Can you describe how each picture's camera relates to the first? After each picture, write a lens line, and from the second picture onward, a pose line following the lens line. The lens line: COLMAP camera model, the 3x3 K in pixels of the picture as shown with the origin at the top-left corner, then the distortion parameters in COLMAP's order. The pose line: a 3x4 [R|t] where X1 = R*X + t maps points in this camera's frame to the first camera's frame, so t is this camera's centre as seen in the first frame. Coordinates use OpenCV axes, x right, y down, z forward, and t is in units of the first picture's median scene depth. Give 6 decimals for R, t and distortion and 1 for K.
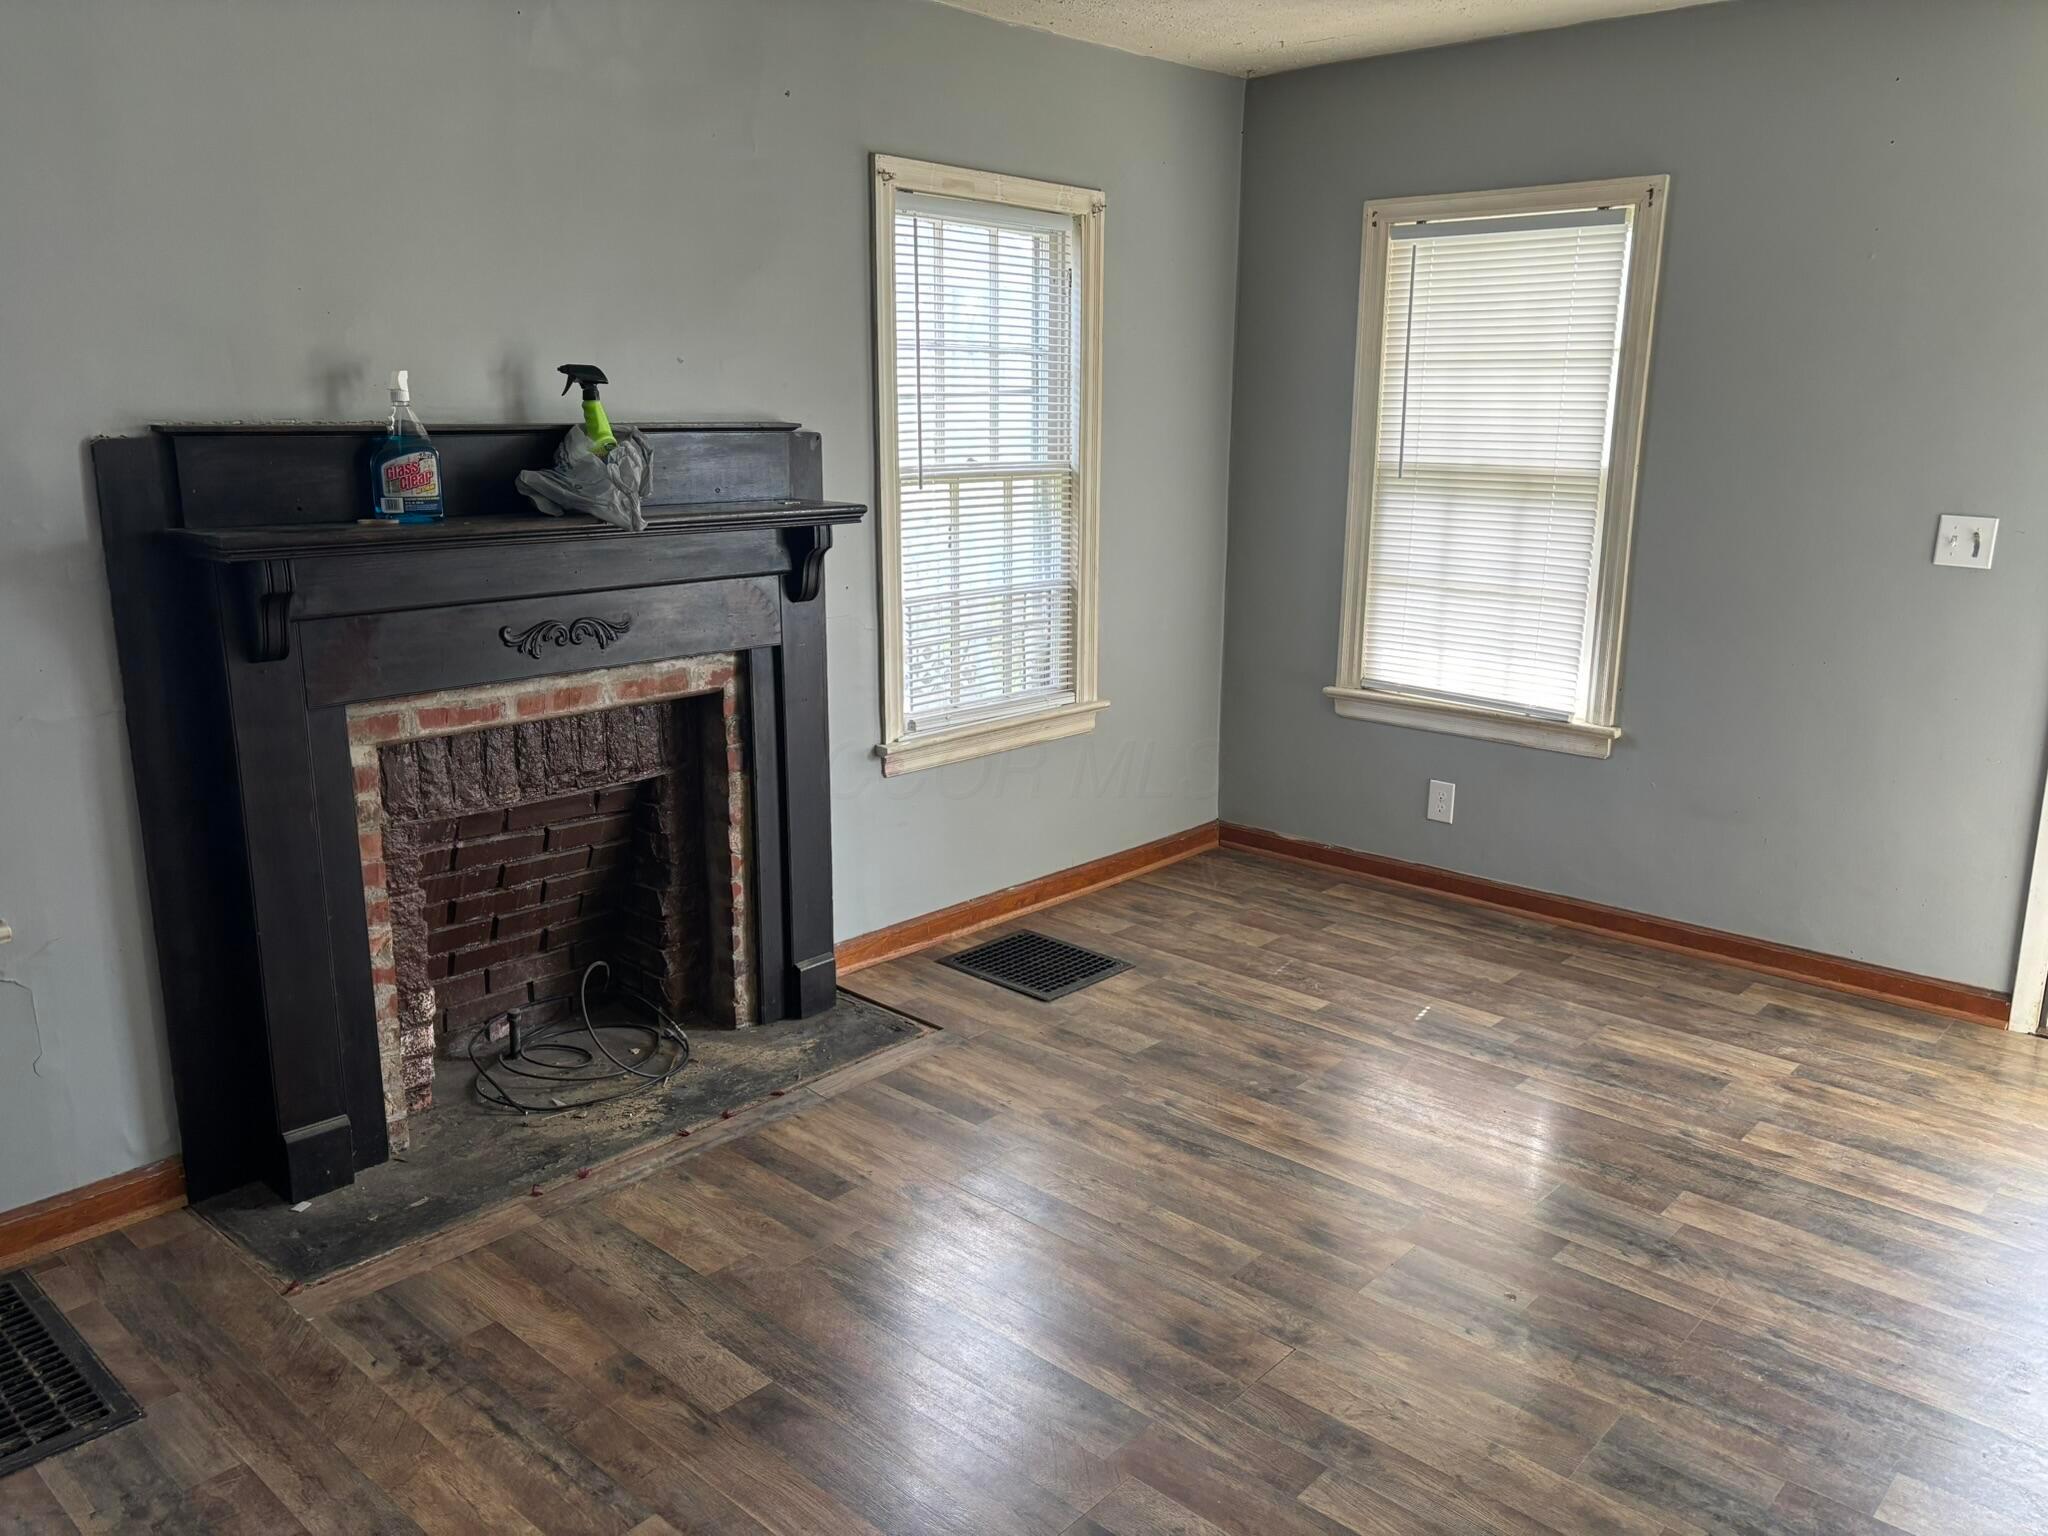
lens RADIAL K [[1576.1, 0, 1024.0], [0, 1576.1, 768.0], [0, 0, 1]] dist [0.068897, -0.003180]
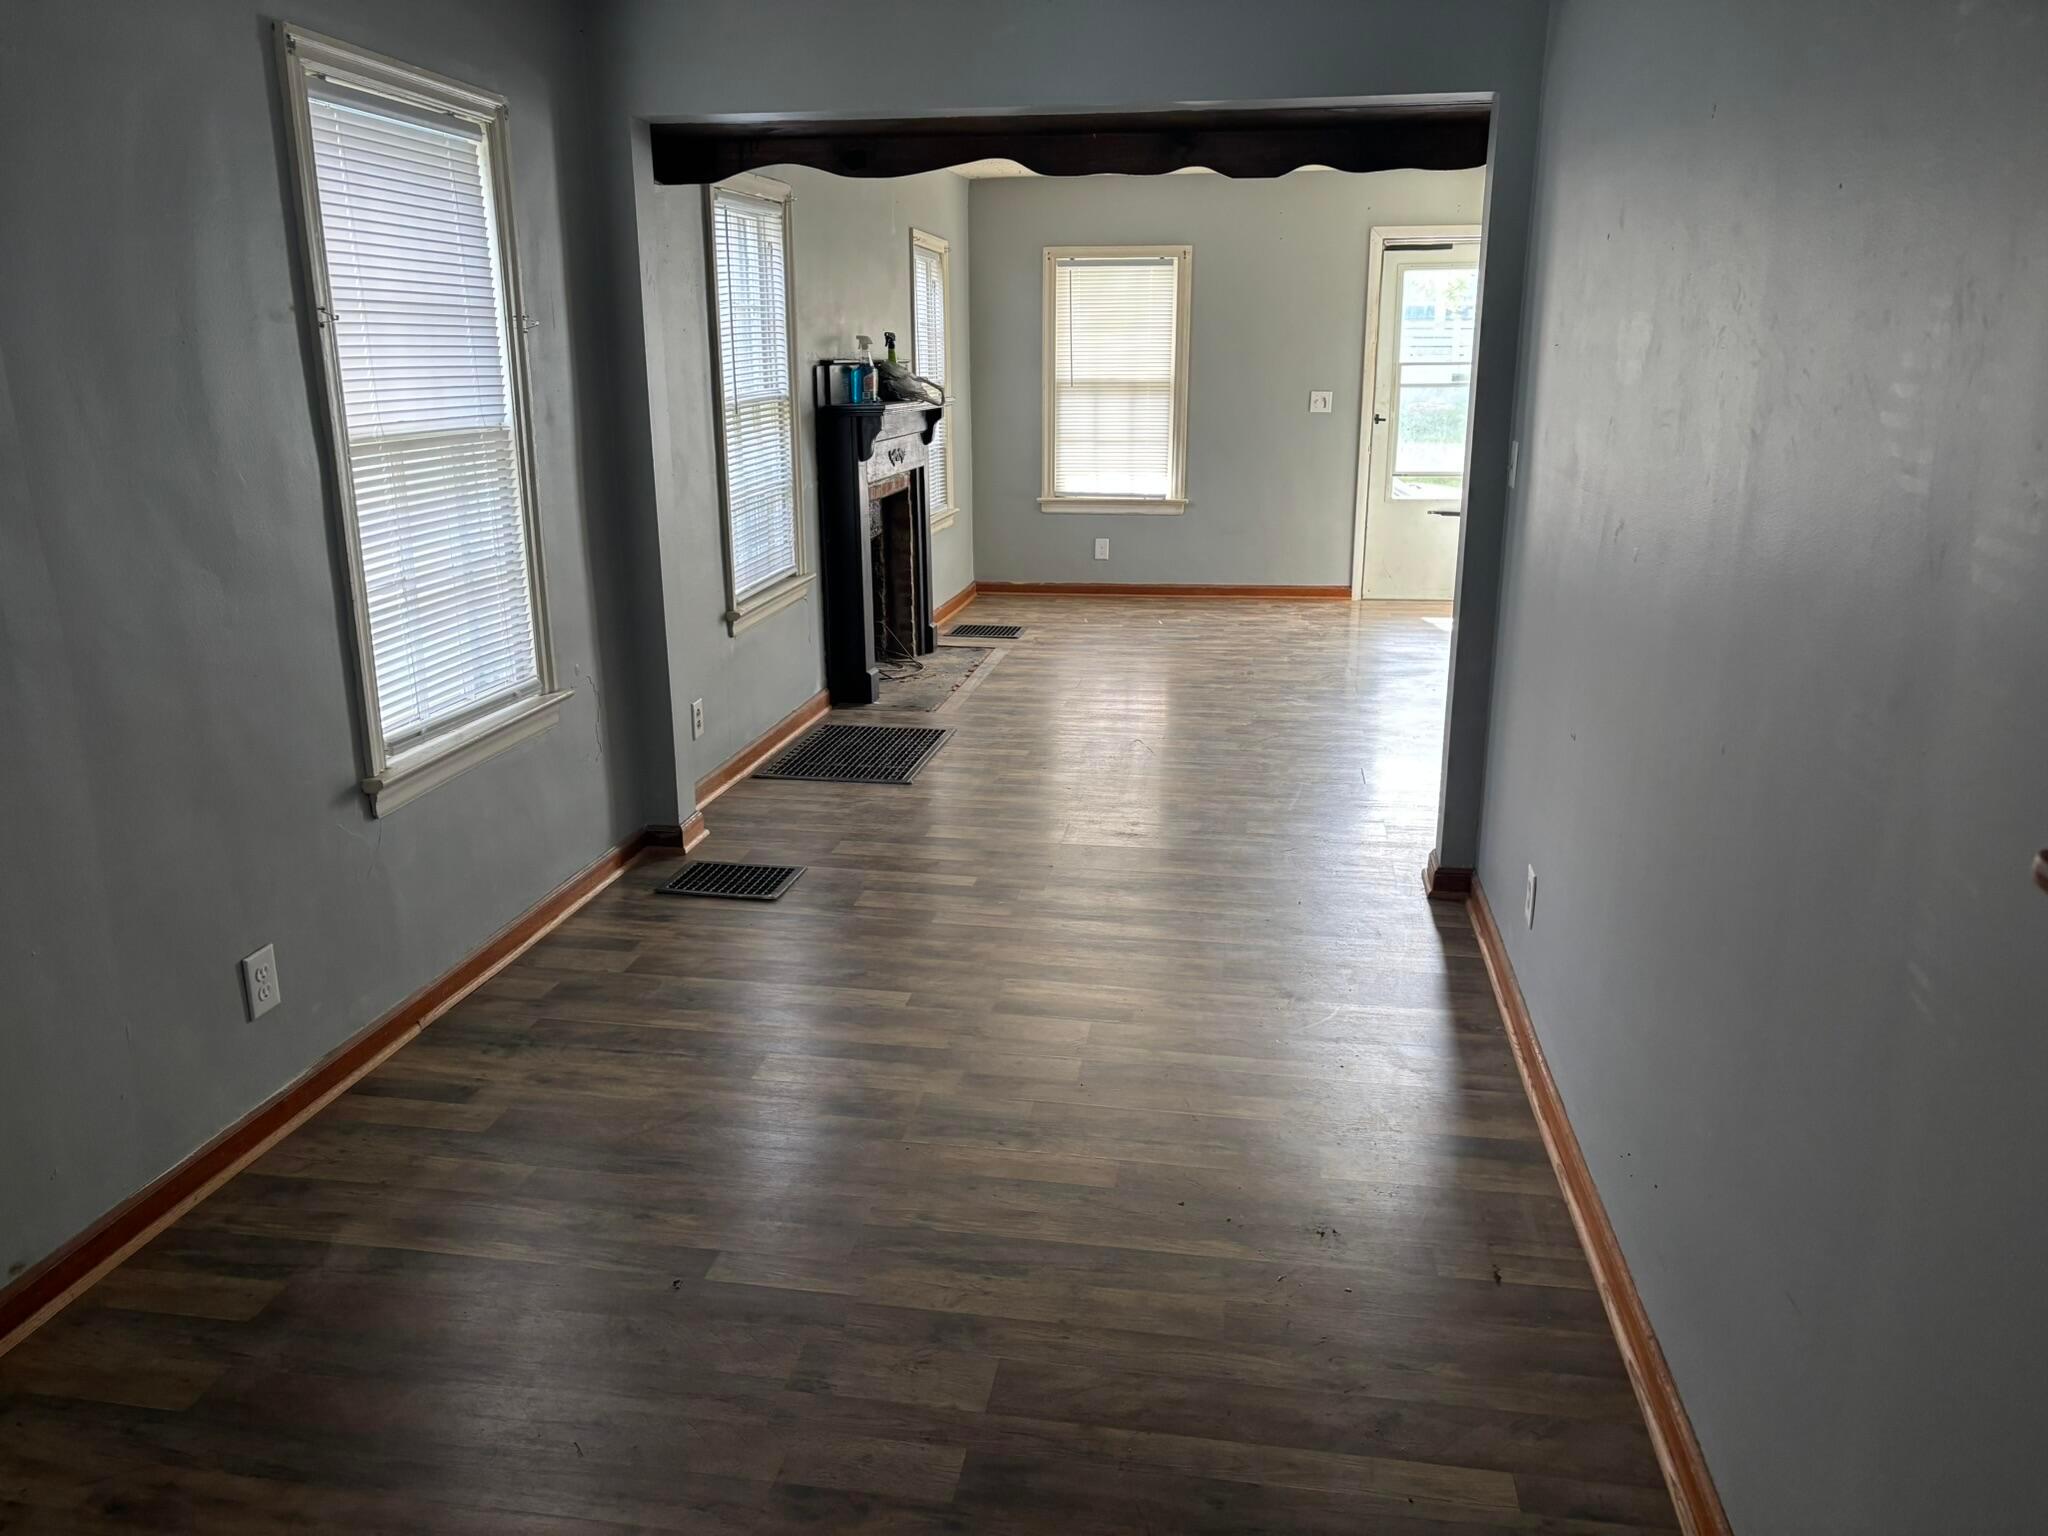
lens RADIAL K [[1576.1, 0, 1024.0], [0, 1576.1, 768.0], [0, 0, 1]] dist [0.068897, -0.003180]
pose [[0.833345, -0.154419, 0.530745, -1.004936], [0.140641, 0.987820, 0.066577, 0.161645], [-0.534561, 0.019162, 0.844913, -0.688671]]
